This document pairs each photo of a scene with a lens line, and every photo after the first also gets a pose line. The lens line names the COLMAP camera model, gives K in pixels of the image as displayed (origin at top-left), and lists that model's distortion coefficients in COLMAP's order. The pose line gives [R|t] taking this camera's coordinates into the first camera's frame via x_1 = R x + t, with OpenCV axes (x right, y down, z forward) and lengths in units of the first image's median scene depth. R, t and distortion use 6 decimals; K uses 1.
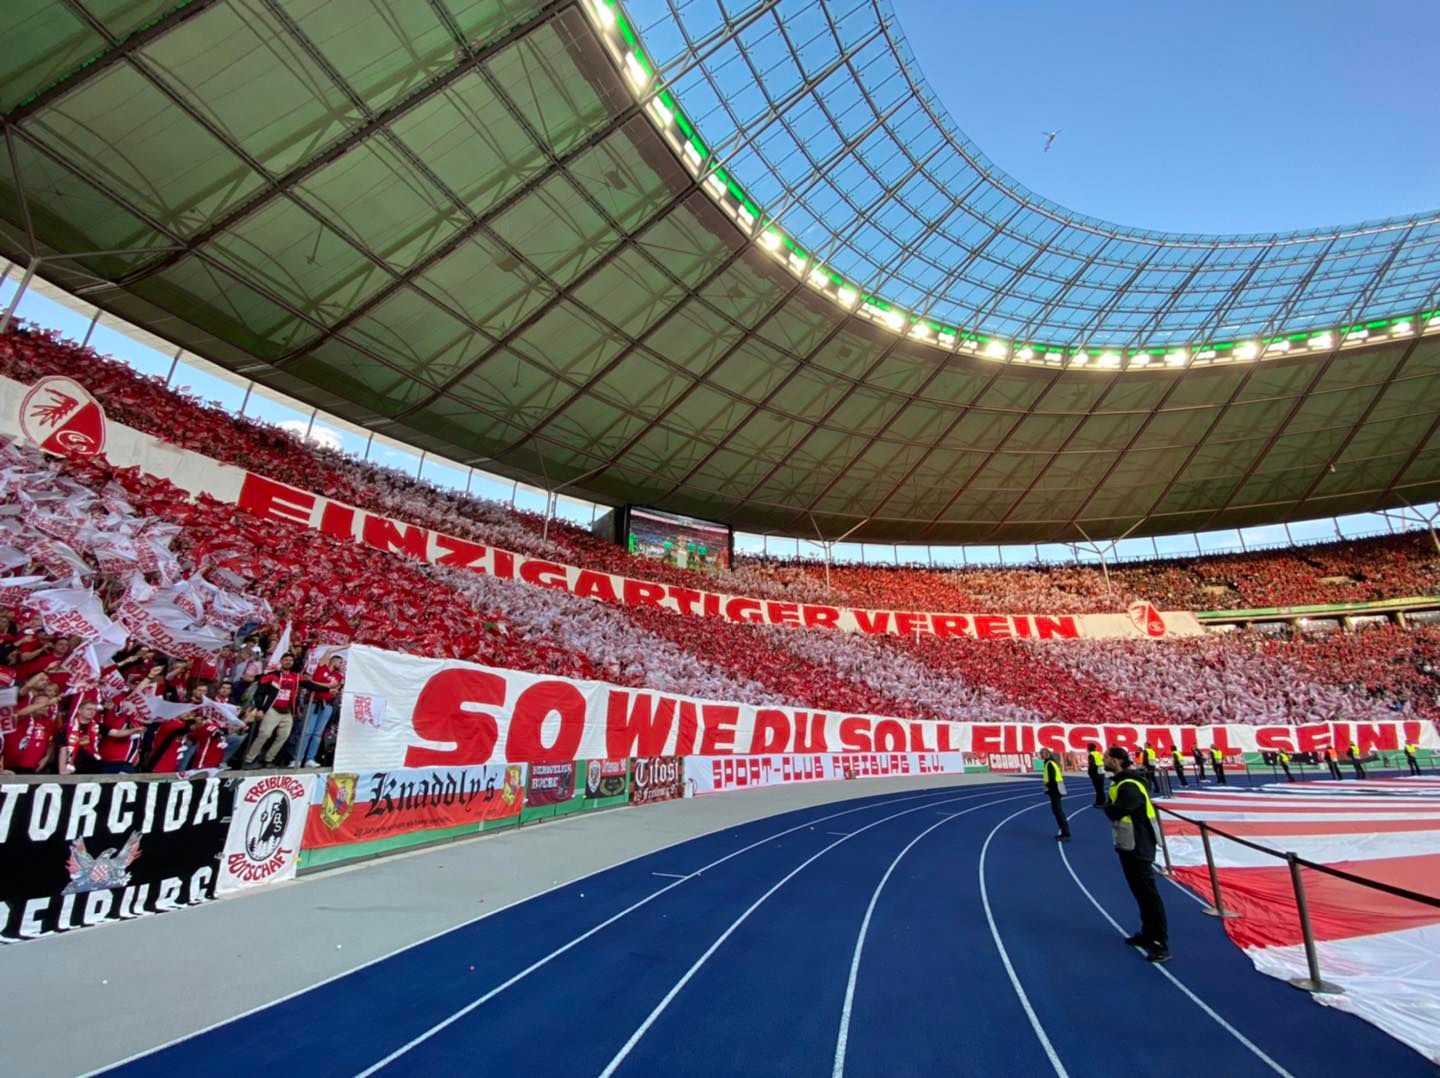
lens RADIAL K [[567.1, 0, 720.0], [0, 567.1, 539.0], [0, 0, 1]] dist [0.018410, -0.016822]
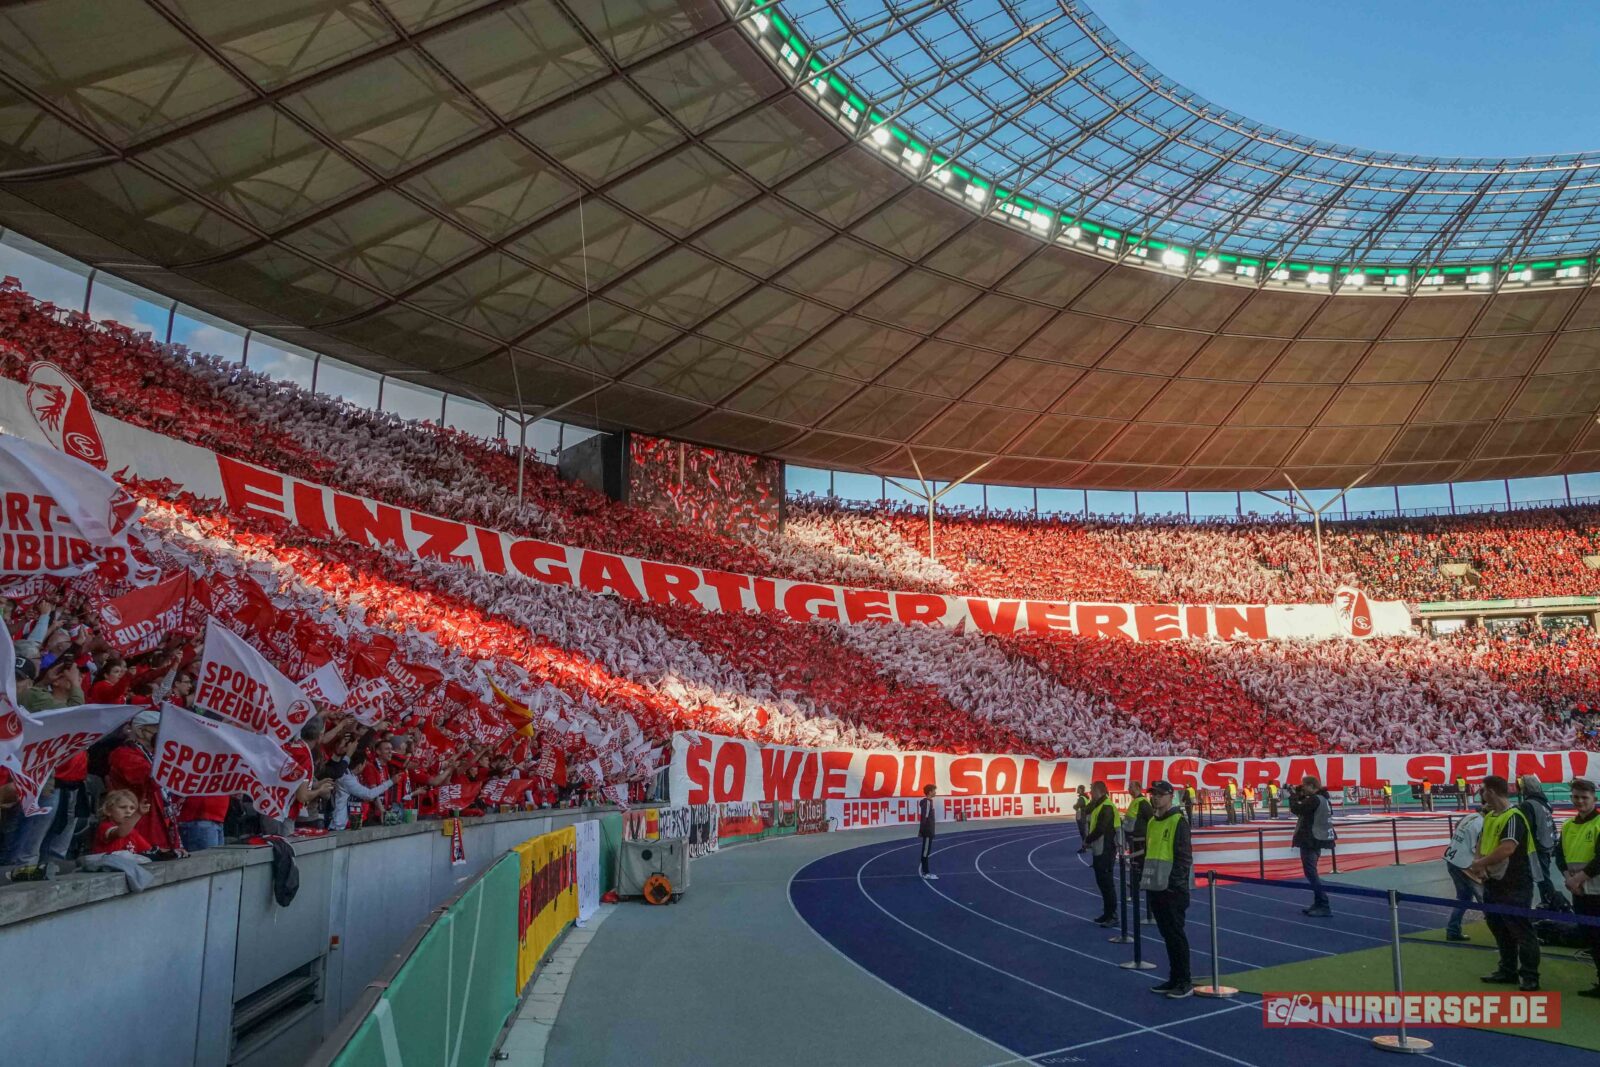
lens RADIAL K [[1217.0, 0, 800.0], [0, 1217.0, 533.5], [0, 0, 1]] dist [-0.173159, 0.182993]
pose [[0.994997, 0.010090, 0.099396, -0.156901], [-0.023629, 0.990428, 0.135996, -0.208332], [-0.097072, -0.137664, 0.985711, -0.574741]]
